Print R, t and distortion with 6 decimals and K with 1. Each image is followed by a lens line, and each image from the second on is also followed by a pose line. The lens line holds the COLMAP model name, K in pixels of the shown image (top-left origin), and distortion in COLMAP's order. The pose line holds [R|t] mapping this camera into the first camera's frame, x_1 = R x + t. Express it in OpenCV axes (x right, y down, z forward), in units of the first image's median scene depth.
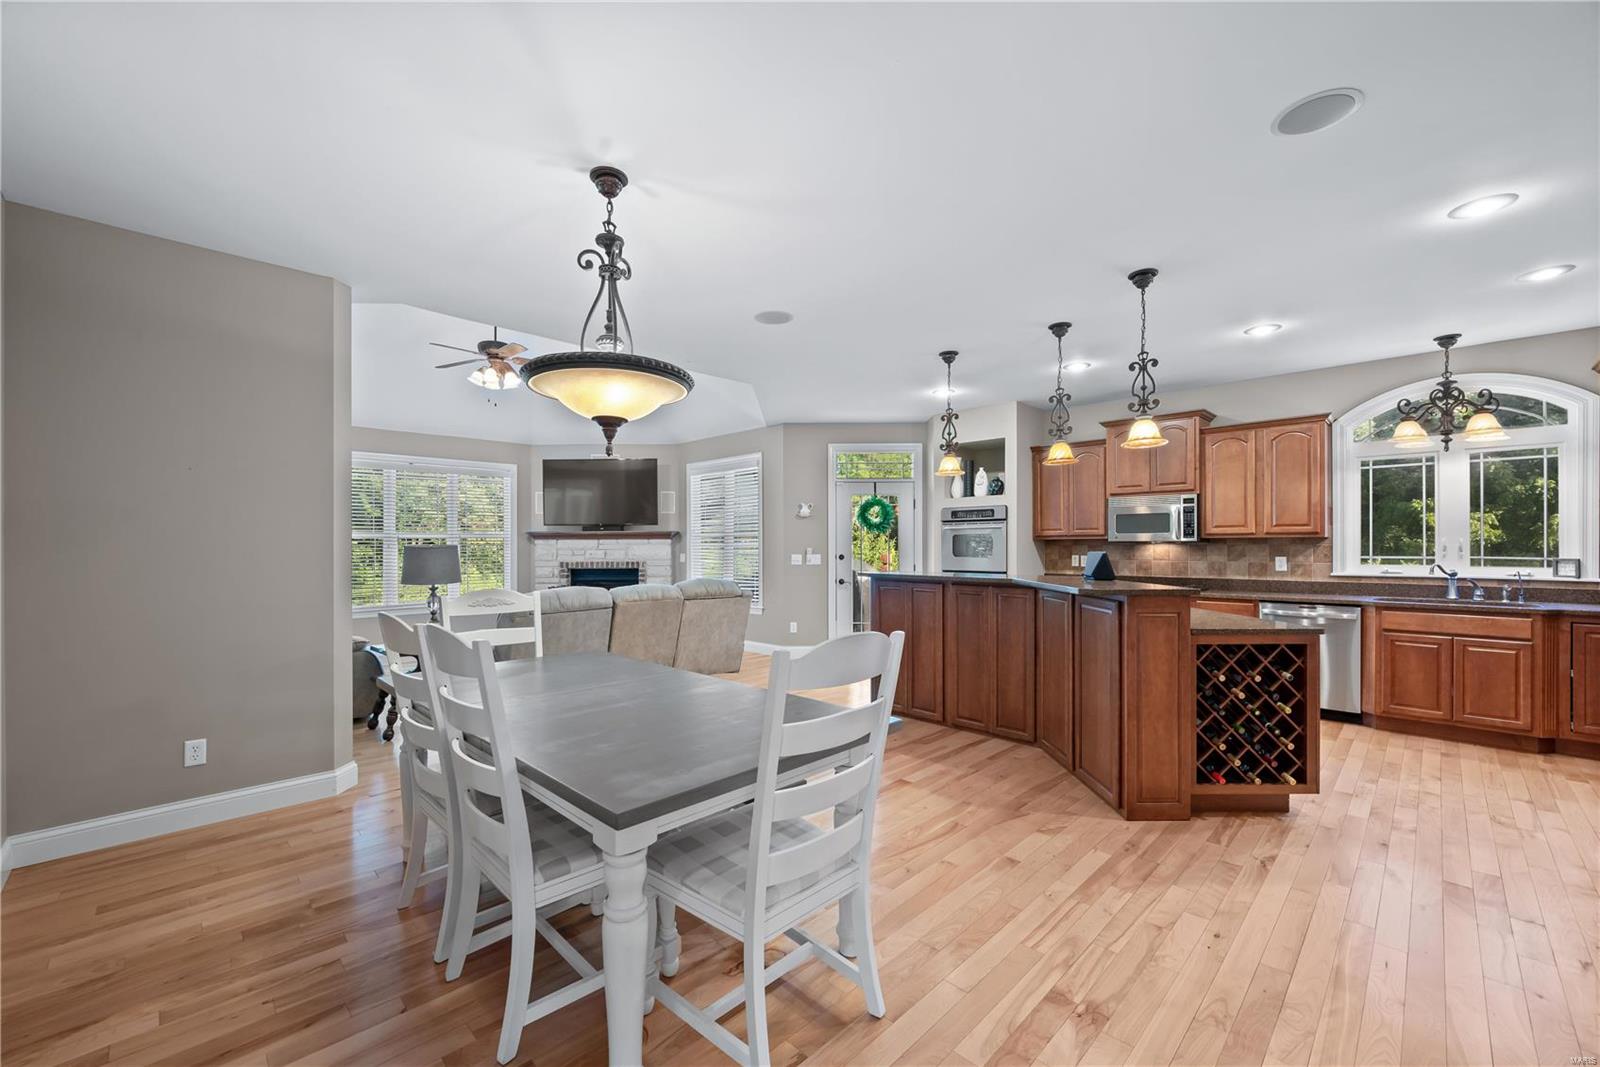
lens RADIAL K [[641.0, 0, 802.8], [0, 641.0, 538.2], [0, 0, 1]] dist [-0.009095, 0.000068]
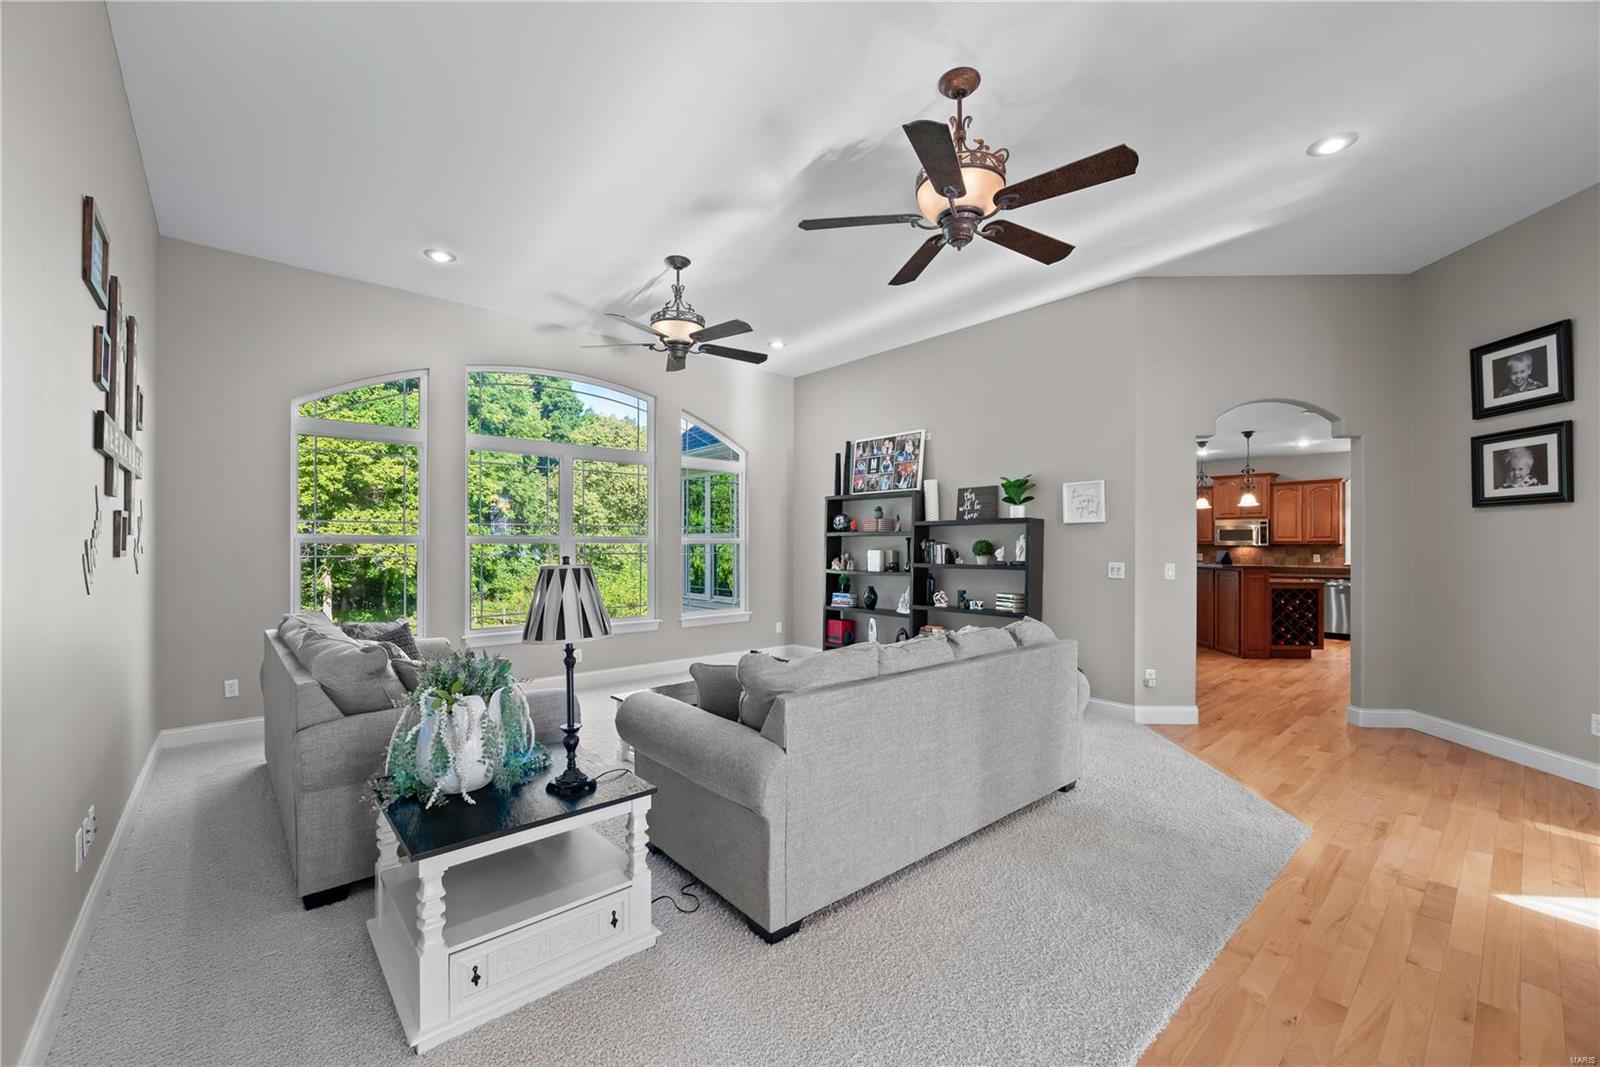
lens RADIAL K [[641.0, 0, 809.0], [0, 641.0, 540.3], [0, 0, 1]] dist [-0.009095, 0.000068]
pose [[0.998343, 0.003275, -0.057442, -0.582570], [-0.003179, 0.999993, 0.001763, -0.009728], [0.057447, -0.001578, 0.998347, -0.885496]]
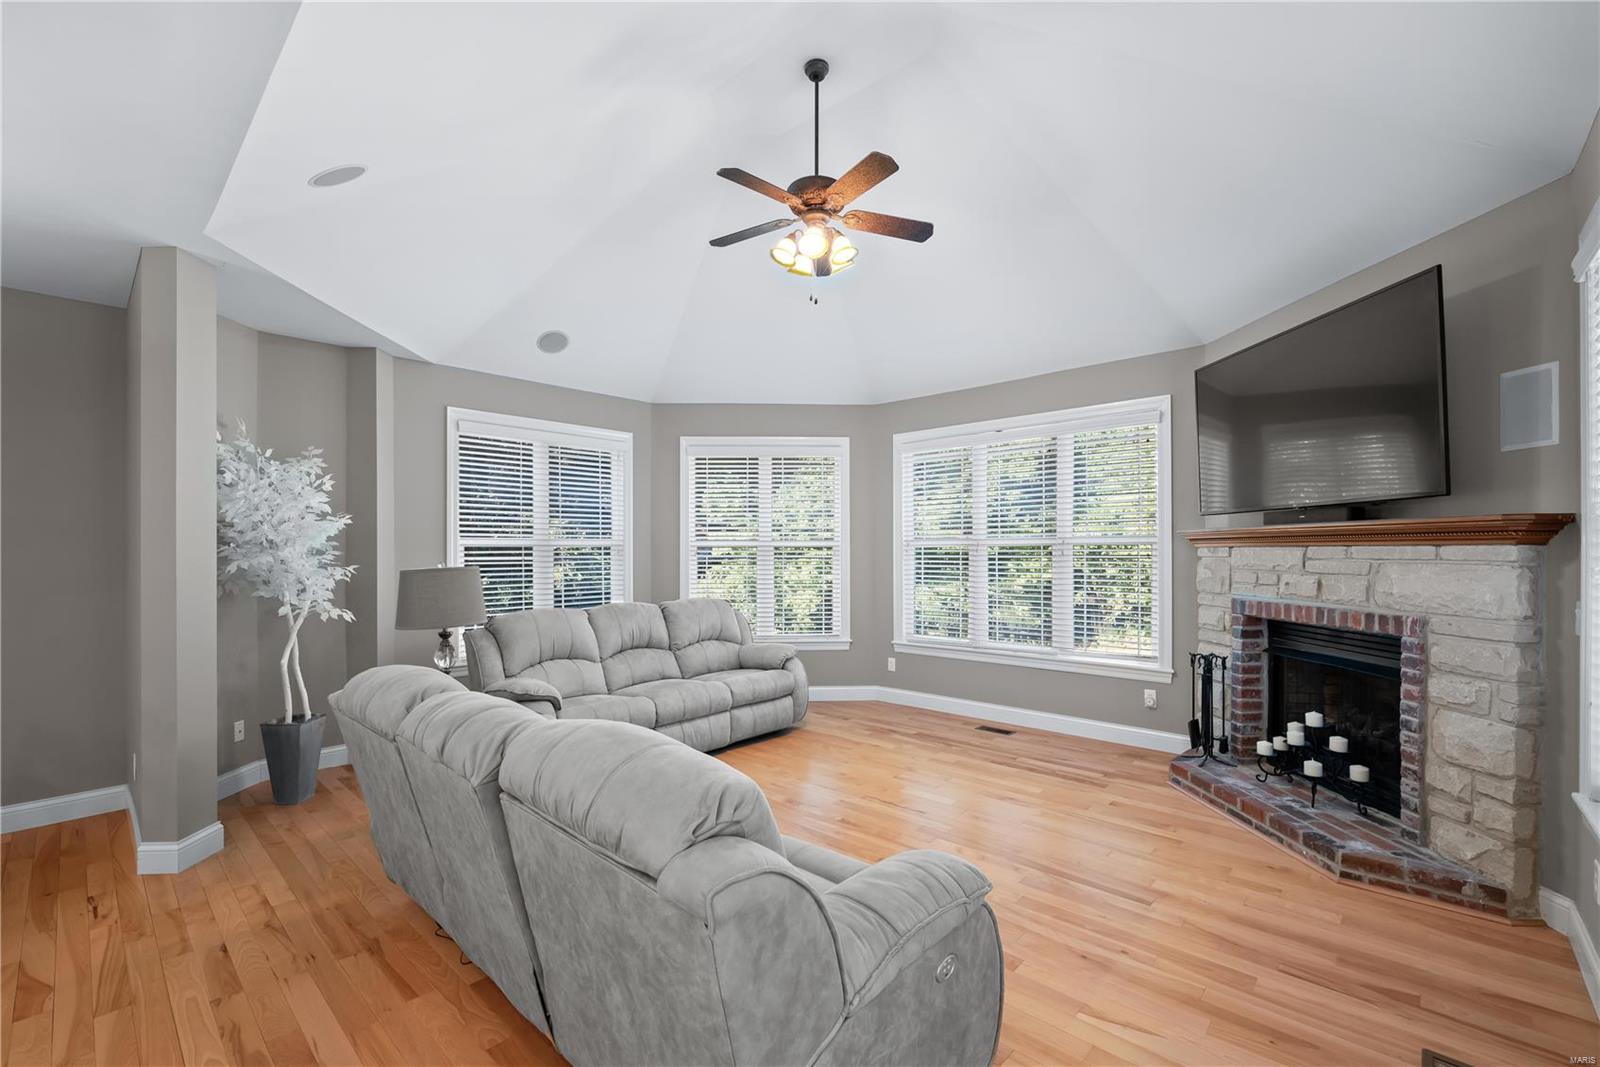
lens RADIAL K [[677.6, 0, 798.5], [0, 677.6, 548.0], [0, 0, 1]] dist [-0.002432, -0.000029]
pose [[0.037419, 0.001504, -0.999299, 0.106301], [0.016103, 0.999868, 0.002107, -0.004139], [0.999170, -0.016171, 0.037389, 1.123457]]
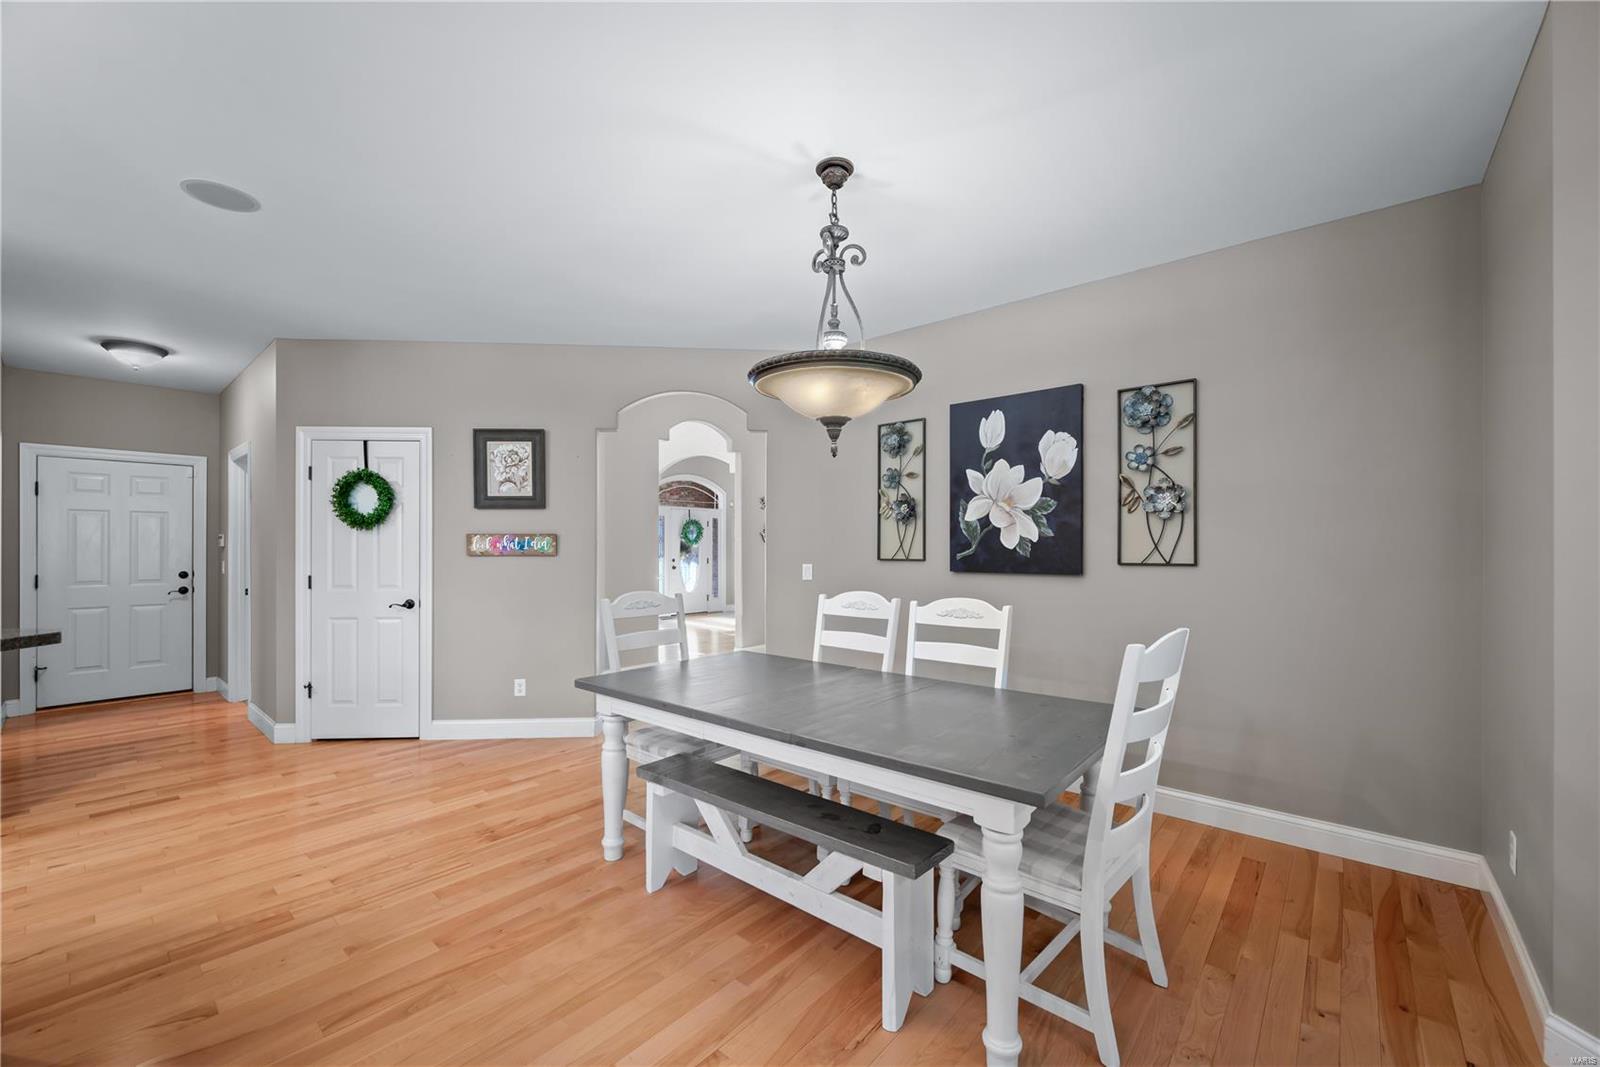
lens RADIAL K [[641.0, 0, 807.7], [0, 641.0, 546.2], [0, 0, 1]] dist [-0.009095, 0.000068]
pose [[-0.997065, 0.002905, -0.076510, -0.084239], [0.004010, 0.999890, -0.014297, 0.009742], [0.076460, -0.014562, -0.996966, 0.888185]]
